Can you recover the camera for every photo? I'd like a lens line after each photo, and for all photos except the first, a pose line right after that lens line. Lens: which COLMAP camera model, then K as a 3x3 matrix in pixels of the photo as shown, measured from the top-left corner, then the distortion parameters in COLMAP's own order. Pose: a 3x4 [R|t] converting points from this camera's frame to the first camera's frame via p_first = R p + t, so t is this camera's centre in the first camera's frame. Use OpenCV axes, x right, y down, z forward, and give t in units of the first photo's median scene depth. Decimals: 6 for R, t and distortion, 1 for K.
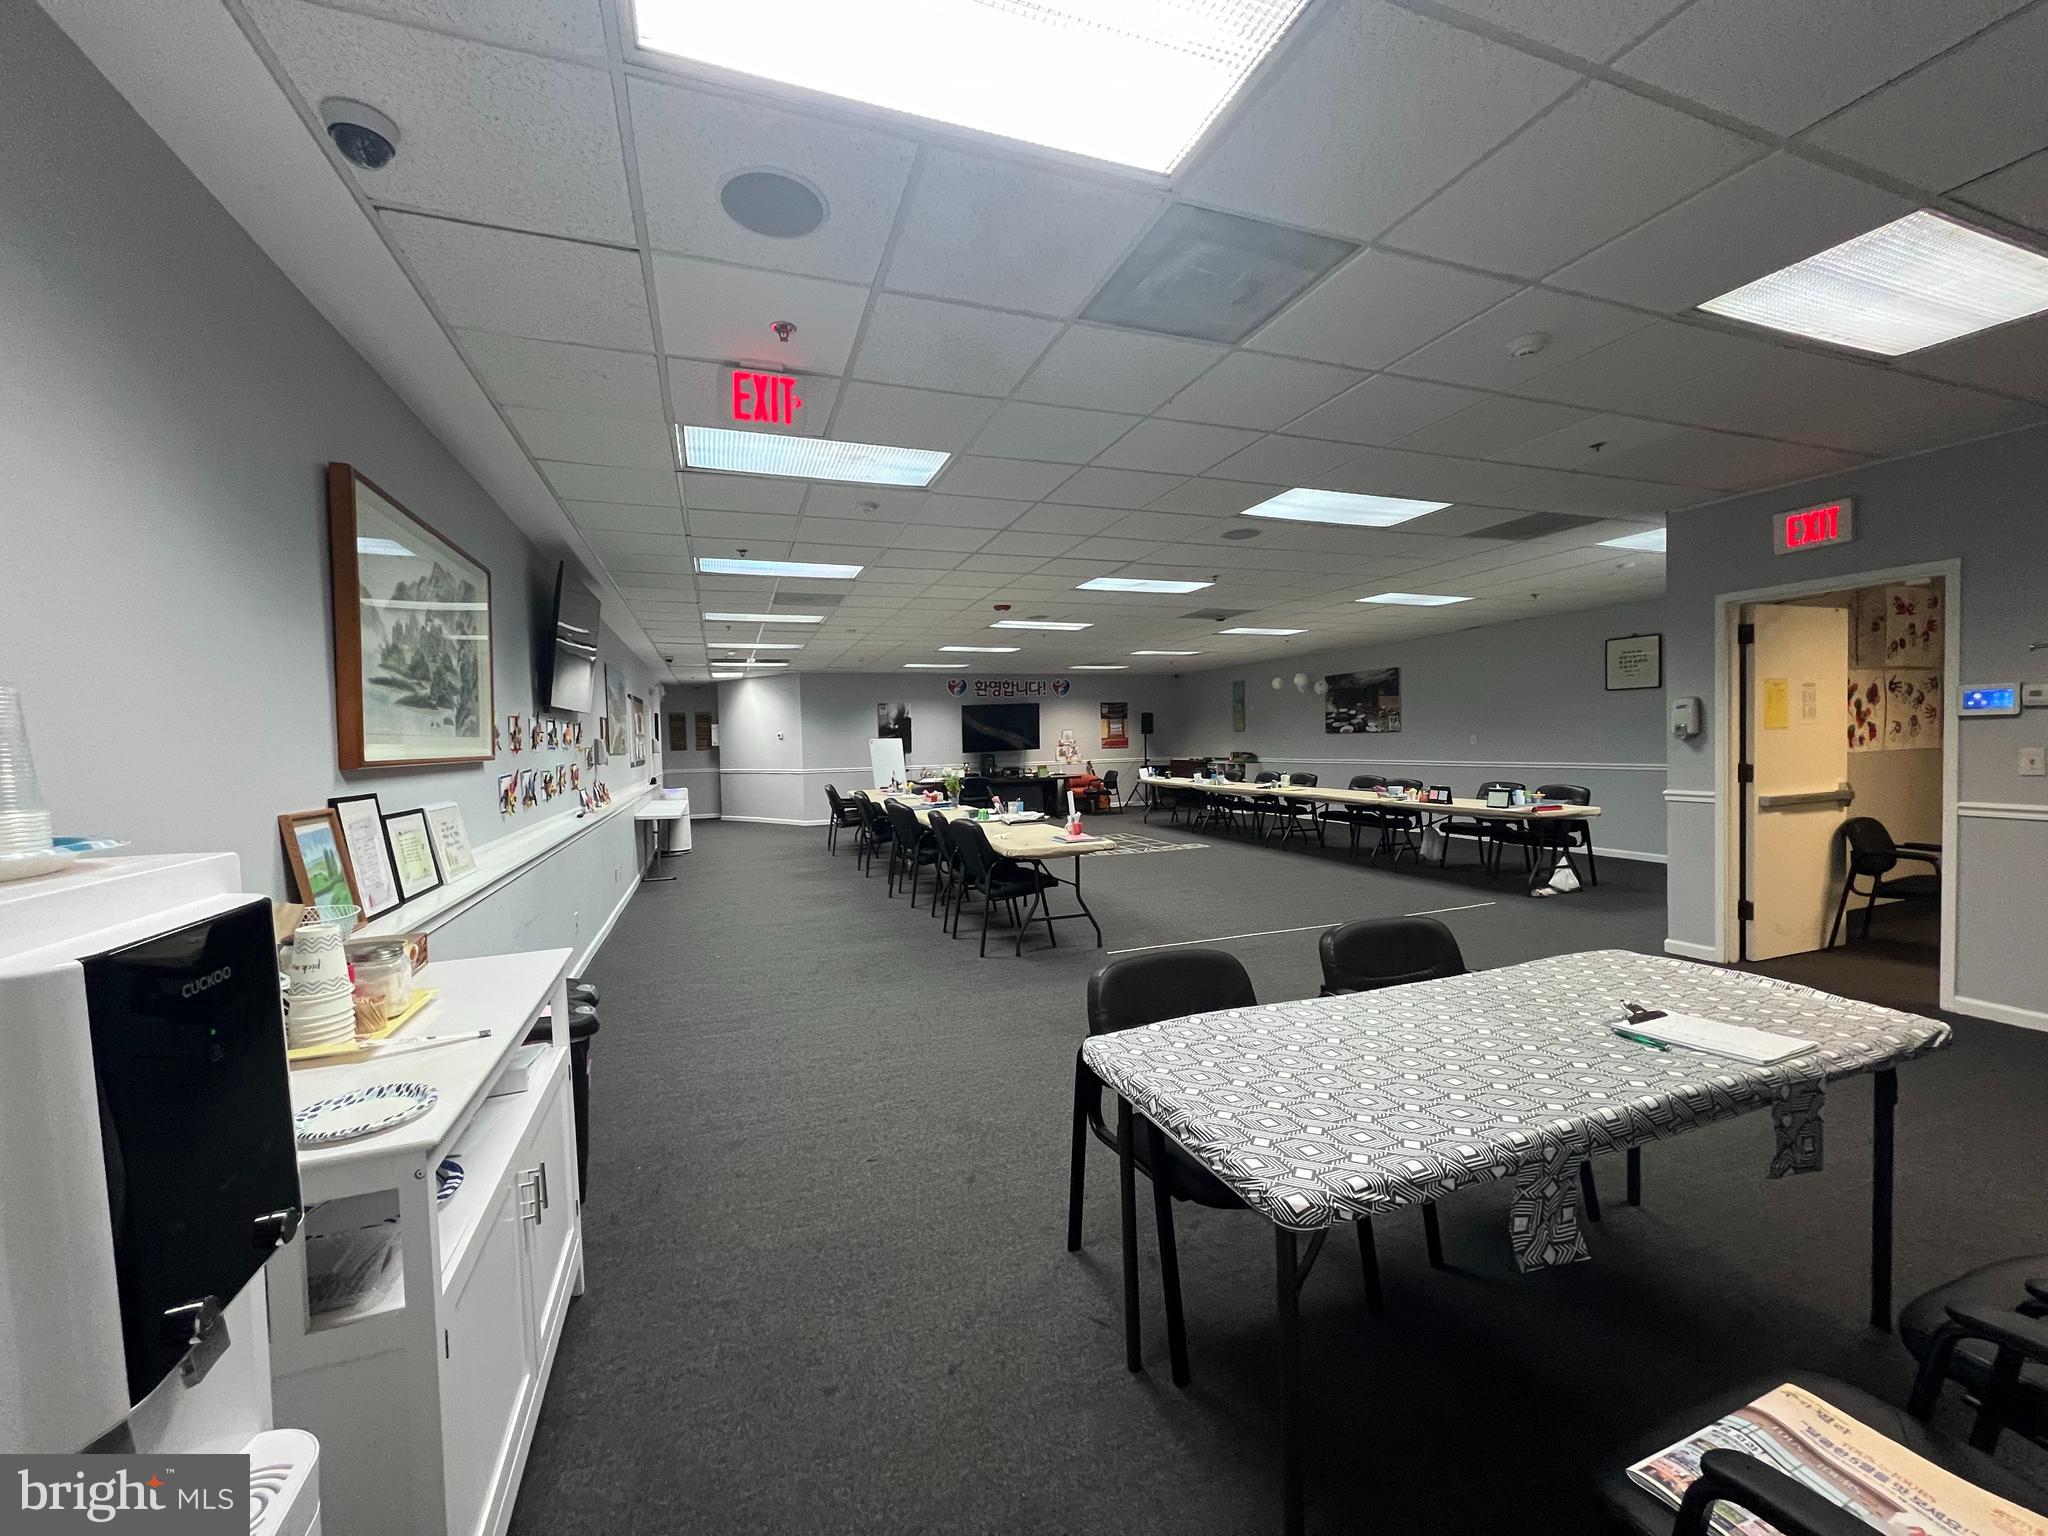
lens RADIAL K [[820.6, 0, 1023.6], [0, 820.6, 762.5], [0, 0, 1]] dist [-0.001143, -0.000047]
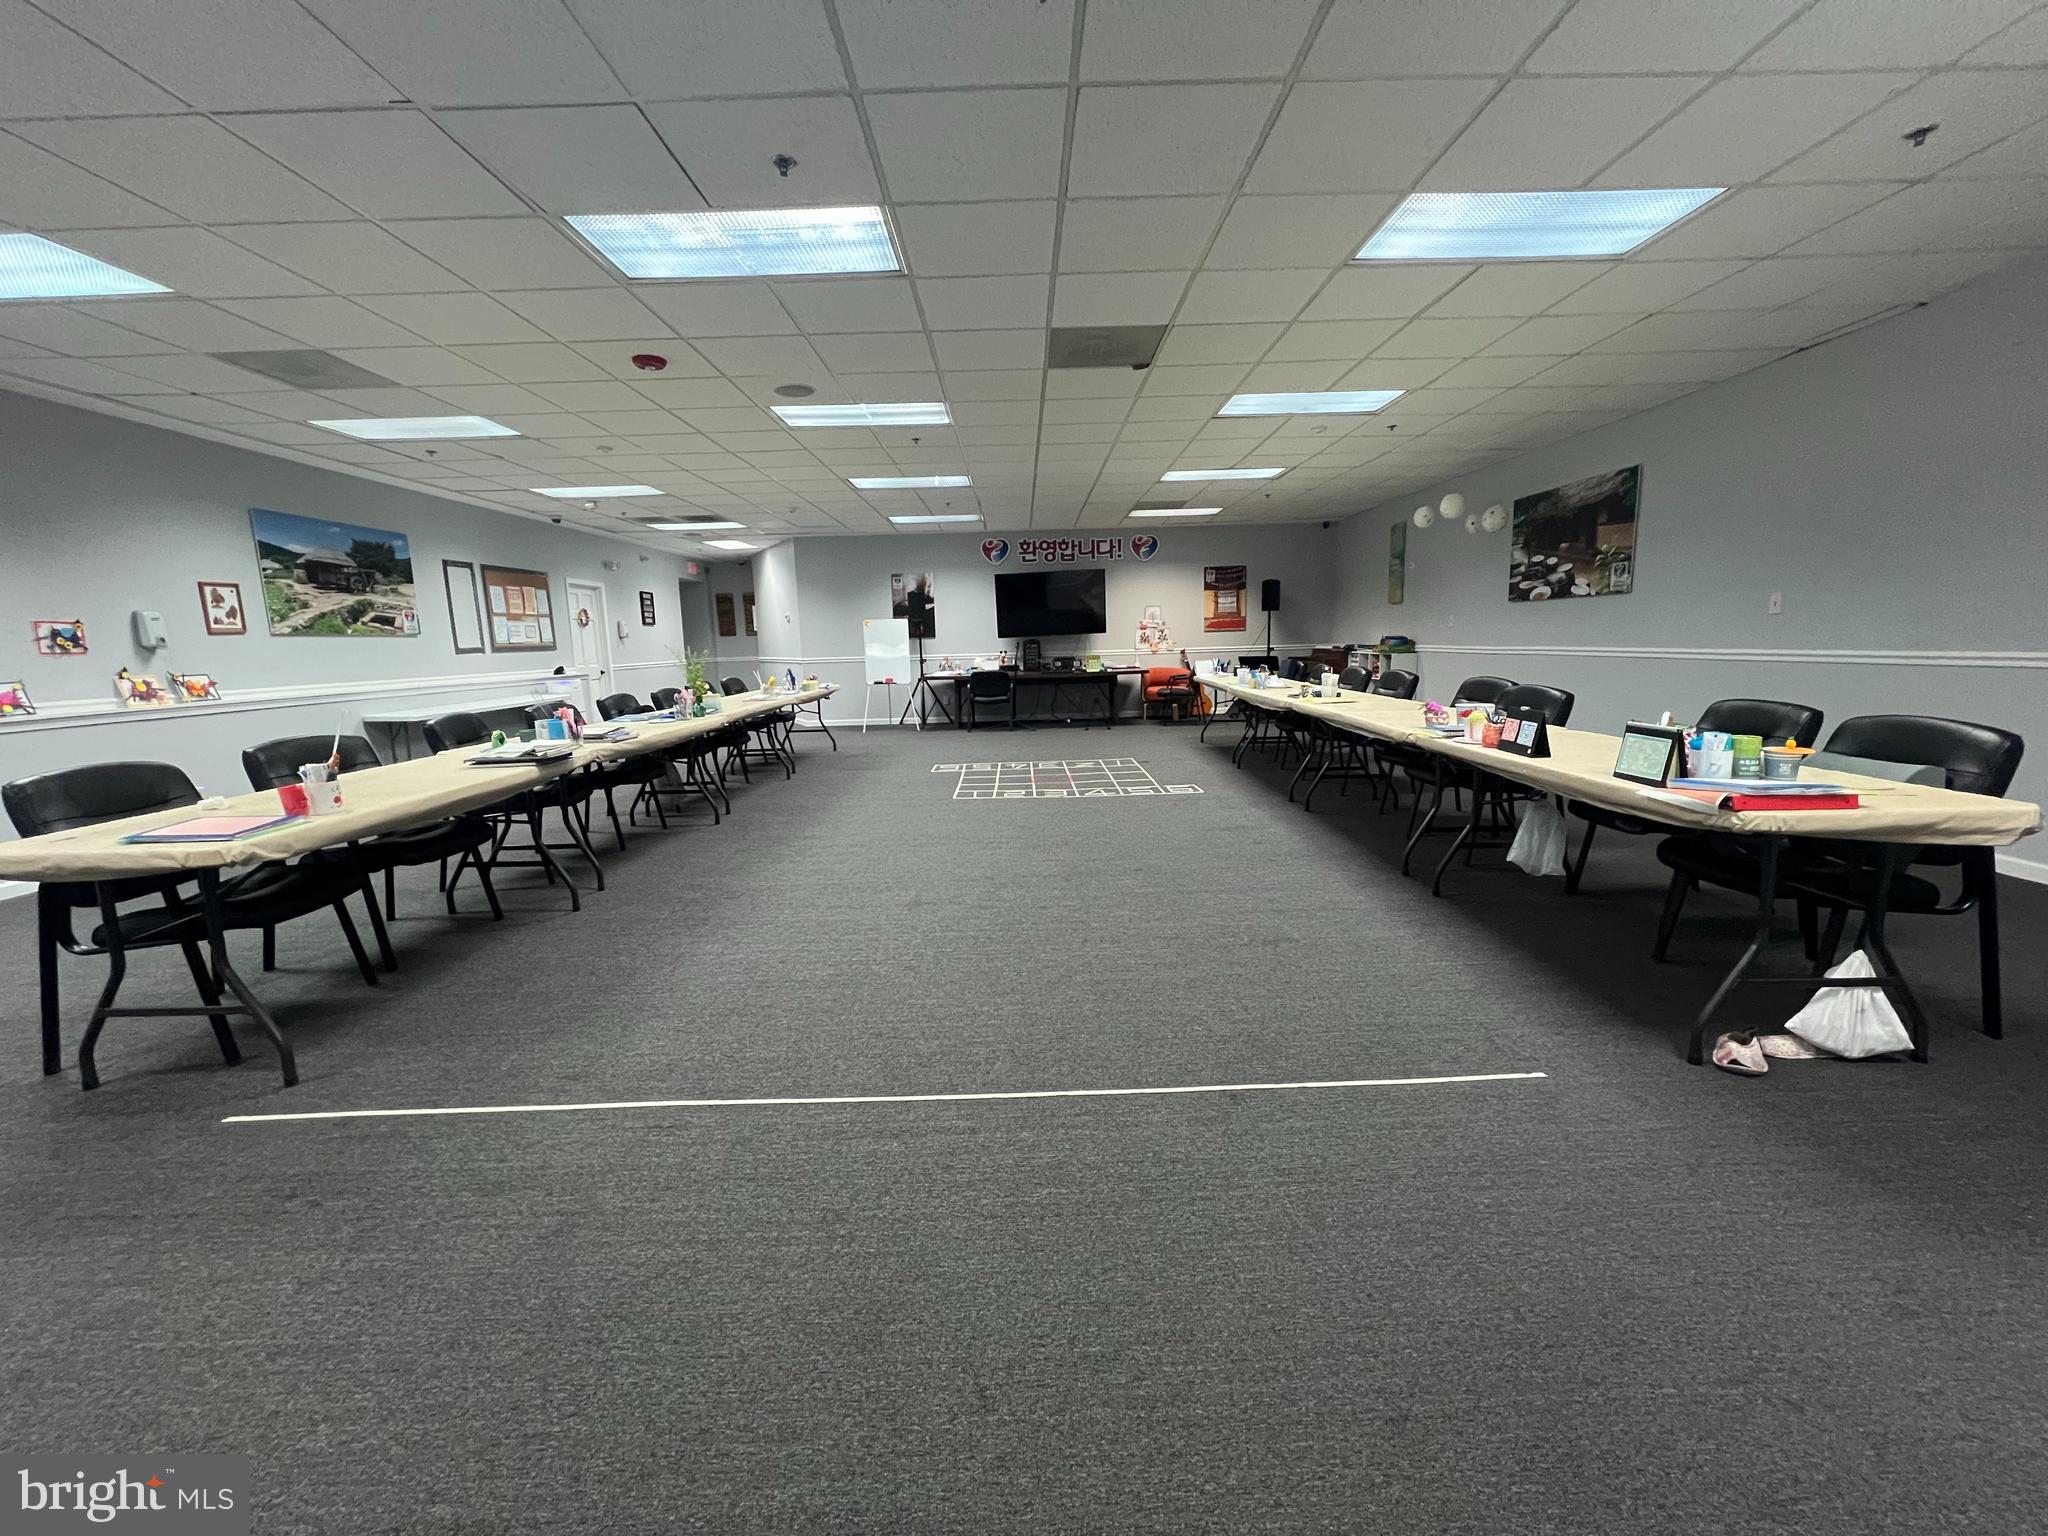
lens RADIAL K [[820.6, 0, 1021.7], [0, 820.6, 764.0], [0, 0, 1]] dist [-0.001143, -0.000047]
pose [[0.938678, 0.051207, -0.340972, 0.361254], [-0.005087, 0.990859, 0.134803, 0.002520], [0.344758, -0.124802, 0.930358, 0.475401]]
